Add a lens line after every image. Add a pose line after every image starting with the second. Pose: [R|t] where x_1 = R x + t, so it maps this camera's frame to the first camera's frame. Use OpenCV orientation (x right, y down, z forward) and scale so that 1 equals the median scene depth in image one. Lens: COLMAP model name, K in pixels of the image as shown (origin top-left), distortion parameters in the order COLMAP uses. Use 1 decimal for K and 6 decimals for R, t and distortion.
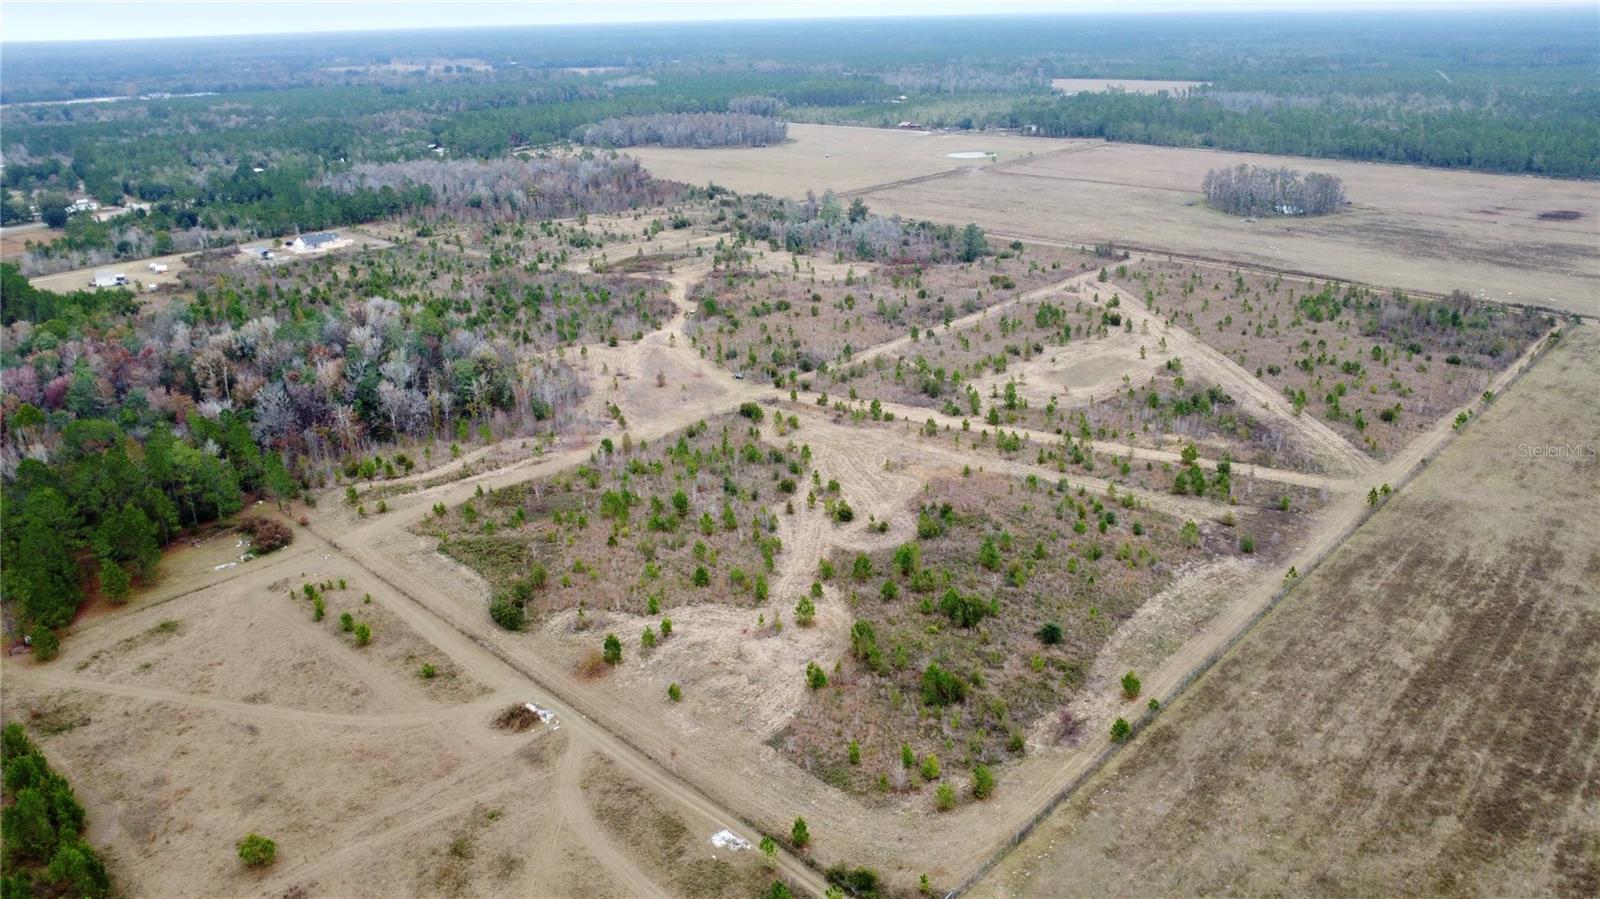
lens RADIAL K [[1155.1, 0, 800.0], [0, 1155.1, 449.5], [0, 0, 1]] dist [-0.027430, -0.007981]
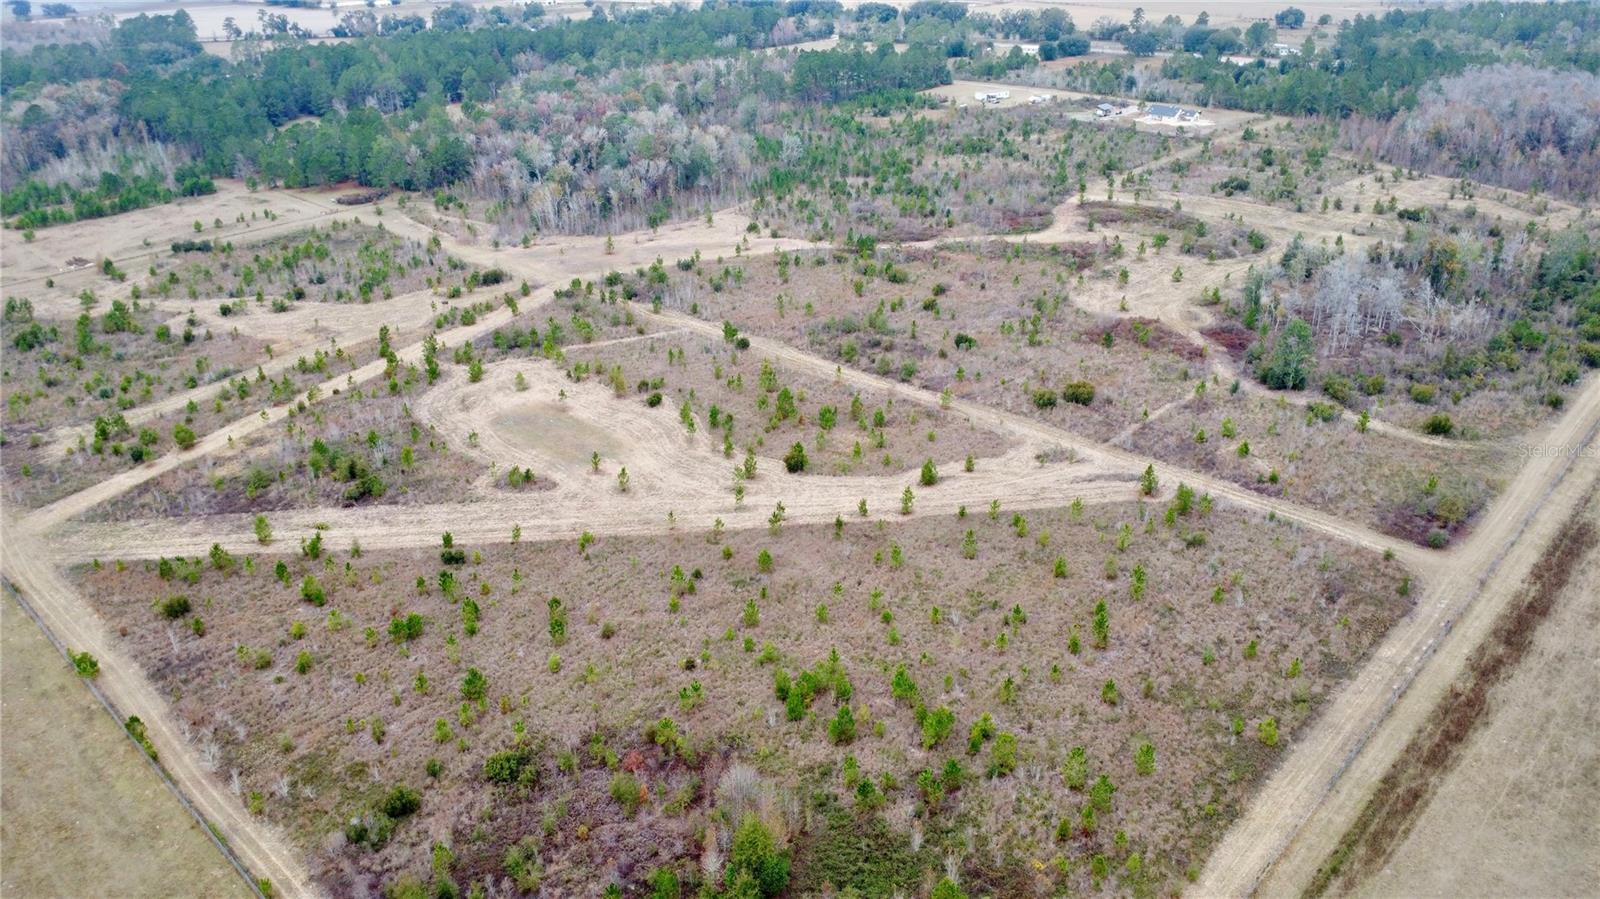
lens RADIAL K [[1155.1, 0, 800.0], [0, 1155.1, 449.5], [0, 0, 1]] dist [-0.027430, -0.007981]
pose [[0.002185, 0.462924, -0.886395, 0.599318], [-0.338431, 0.834434, 0.434953, -0.283100], [0.940989, 0.299033, 0.158491, 0.701140]]
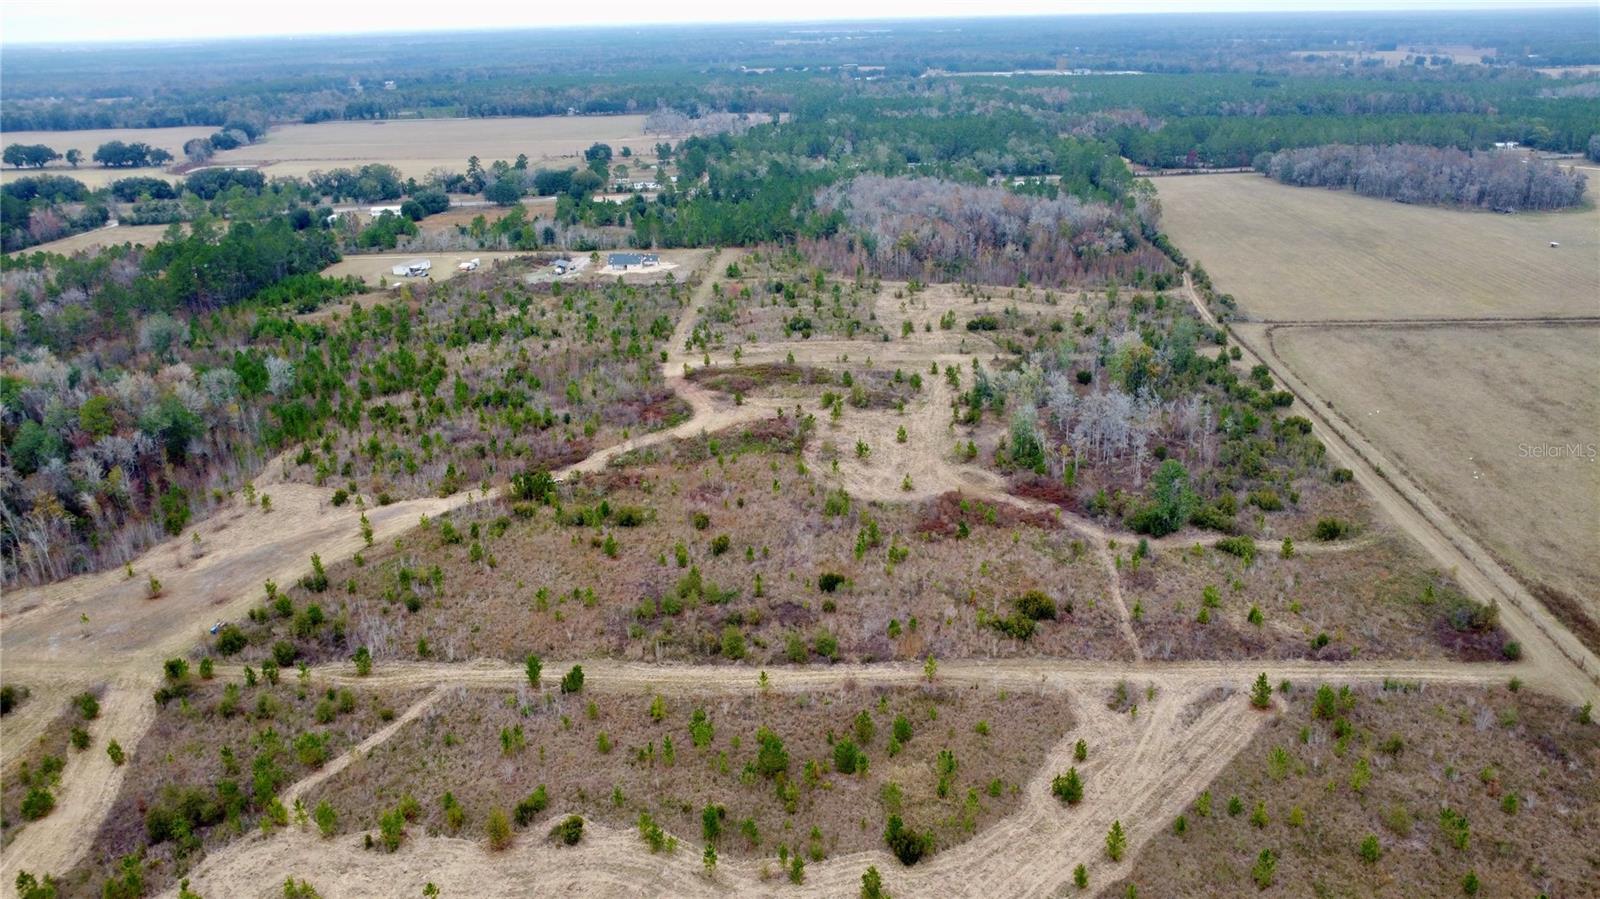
lens RADIAL K [[1155.1, 0, 800.0], [0, 1155.1, 449.5], [0, 0, 1]] dist [-0.027430, -0.007981]
pose [[0.641264, 0.278735, -0.714904, 0.374319], [-0.265018, 0.954809, 0.134553, -0.215102], [0.720101, 0.103179, 0.686155, 0.539675]]
